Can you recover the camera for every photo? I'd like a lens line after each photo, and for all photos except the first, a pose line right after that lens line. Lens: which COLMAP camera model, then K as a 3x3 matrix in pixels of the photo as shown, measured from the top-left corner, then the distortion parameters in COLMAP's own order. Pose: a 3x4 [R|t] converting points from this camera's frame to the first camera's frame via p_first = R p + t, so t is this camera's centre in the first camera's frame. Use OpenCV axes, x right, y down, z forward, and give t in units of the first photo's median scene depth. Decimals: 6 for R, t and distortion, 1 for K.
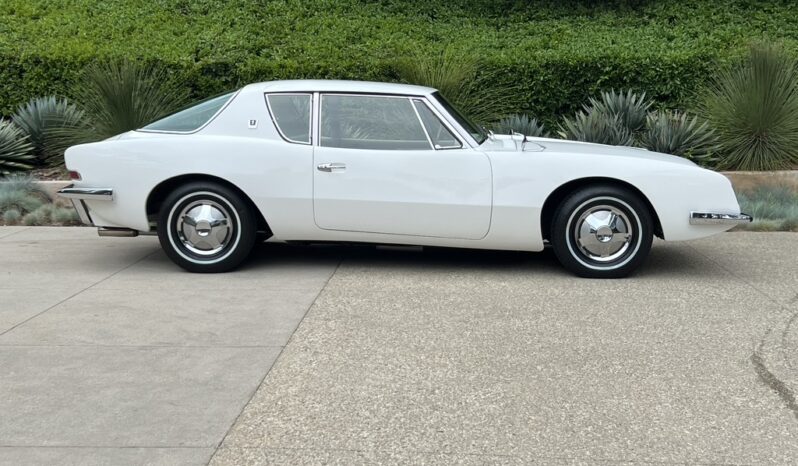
lens RADIAL K [[1099.8, 0, 398.6], [0, 1099.8, 231.0], [0, 0, 1]] dist [0.081906, 0.000000]
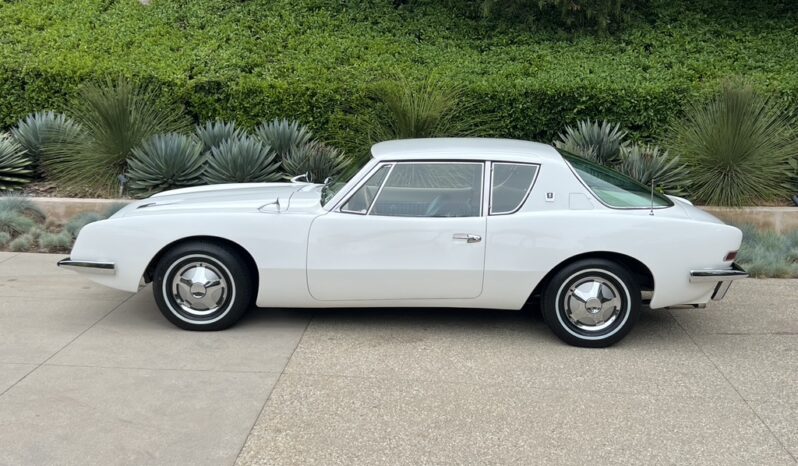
lens RADIAL K [[954.0, 0, 397.4], [0, 954.0, 232.7], [0, 0, 1]] dist [0.057831, 0.000000]
pose [[0.999680, 0.025299, -0.000724, 0.020383], [-0.025208, 0.997841, 0.060638, -0.084854], [0.002256, -0.060600, 0.998160, 0.111447]]
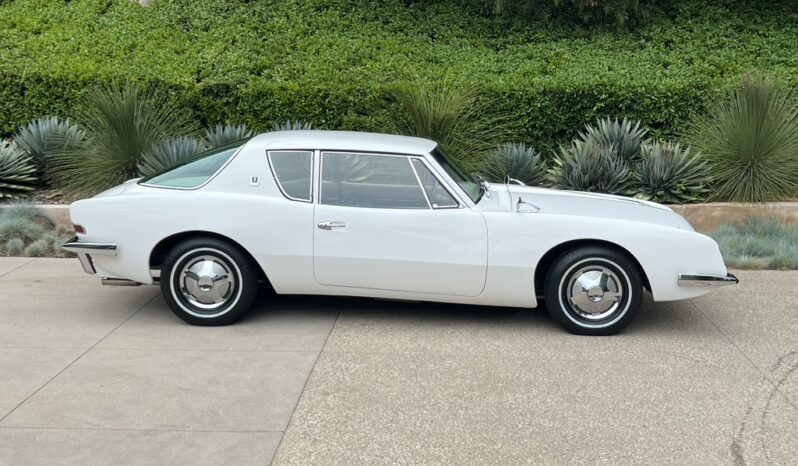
lens RADIAL K [[1099.8, 0, 414.6], [0, 1099.8, 231.5], [0, 0, 1]] dist [0.081906, 0.000000]
pose [[0.999840, 0.008938, 0.015471, 0.000505], [-0.009418, 0.999468, 0.031230, -0.062590], [-0.015184, -0.031370, 0.999392, -0.019077]]
